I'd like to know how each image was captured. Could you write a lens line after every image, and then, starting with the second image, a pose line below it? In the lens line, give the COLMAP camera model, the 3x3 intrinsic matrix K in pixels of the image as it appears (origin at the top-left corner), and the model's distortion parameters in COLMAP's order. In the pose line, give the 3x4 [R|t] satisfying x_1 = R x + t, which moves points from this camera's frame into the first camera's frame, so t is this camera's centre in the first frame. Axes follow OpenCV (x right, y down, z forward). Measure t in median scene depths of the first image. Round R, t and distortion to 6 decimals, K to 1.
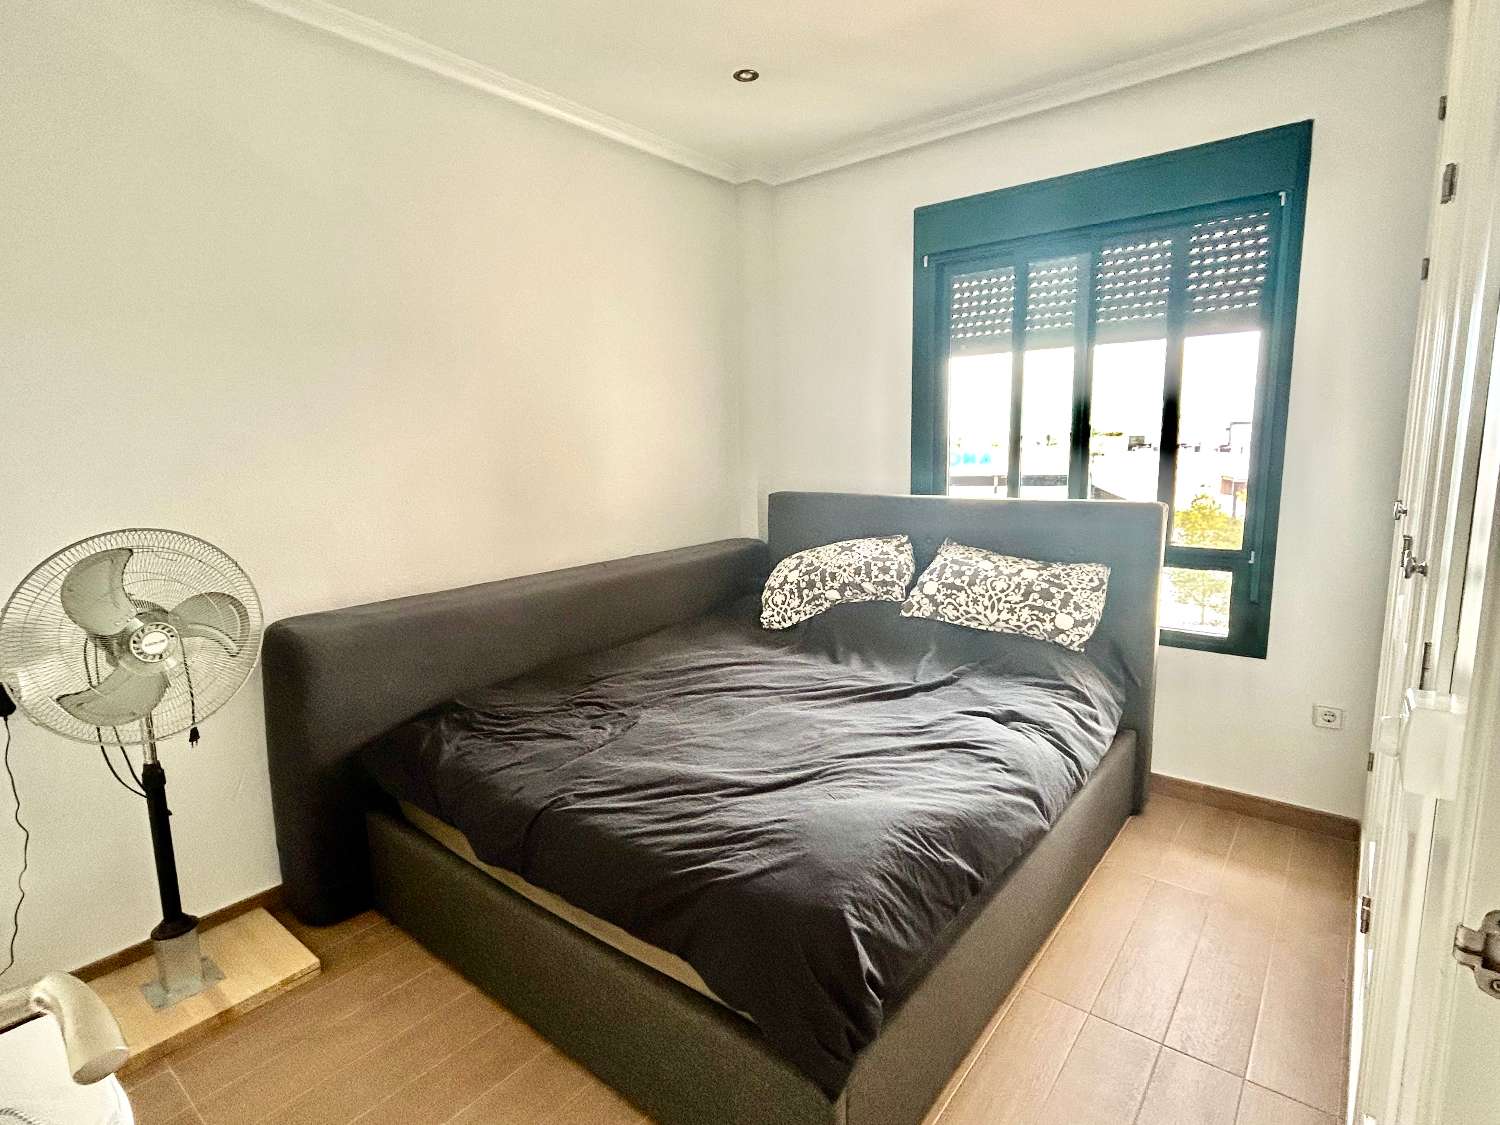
lens RADIAL K [[773.4, 0, 743.6], [0, 773.4, 562.1], [0, 0, 1]] dist [-0.003683, 0.000948]
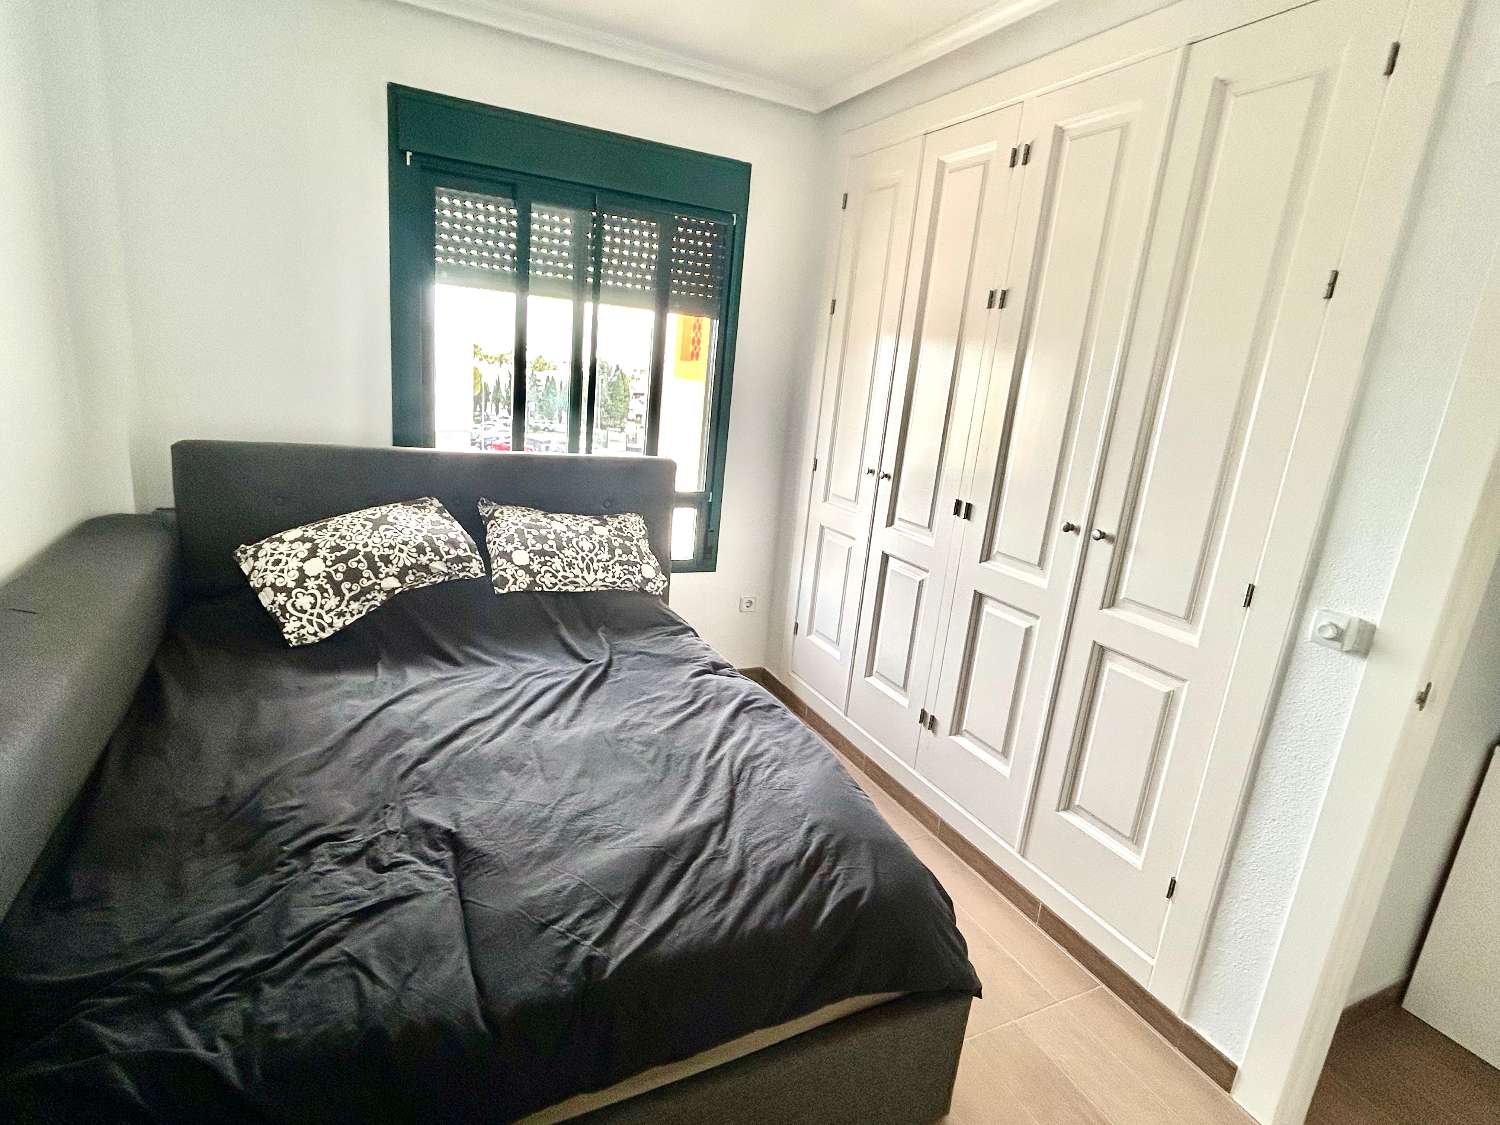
lens RADIAL K [[773.4, 0, 743.6], [0, 773.4, 562.1], [0, 0, 1]] dist [-0.003683, 0.000948]
pose [[0.422544, -0.164592, 0.891272, -0.476042], [0.039041, 0.985765, 0.163533, -0.103596], [-0.905501, -0.034304, 0.422955, 0.374996]]
